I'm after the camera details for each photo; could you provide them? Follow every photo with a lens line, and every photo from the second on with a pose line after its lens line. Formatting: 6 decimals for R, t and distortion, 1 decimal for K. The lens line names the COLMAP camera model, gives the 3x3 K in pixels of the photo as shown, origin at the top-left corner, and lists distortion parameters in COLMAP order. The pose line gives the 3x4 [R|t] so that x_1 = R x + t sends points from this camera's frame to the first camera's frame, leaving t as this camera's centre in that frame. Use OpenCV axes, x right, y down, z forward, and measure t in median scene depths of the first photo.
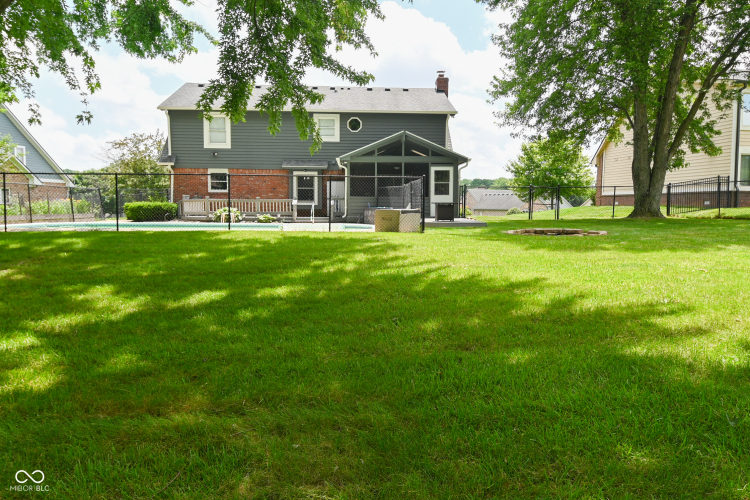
lens RADIAL K [[515.7, 0, 375.0], [0, 515.7, 250.0], [0, 0, 1]] dist [-0.000755, -0.000265]
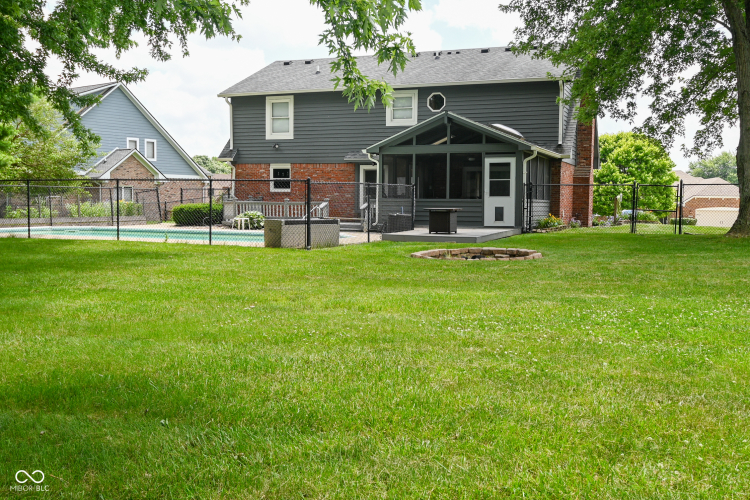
lens RADIAL K [[724.6, 0, 375.3], [0, 724.6, 248.2], [0, 0, 1]] dist [-0.004336, -0.000592]
pose [[0.903707, 0.031251, -0.427010, 0.343412], [-0.041089, 0.999060, -0.013843, -0.011518], [0.426176, 0.030055, 0.904141, 0.011227]]
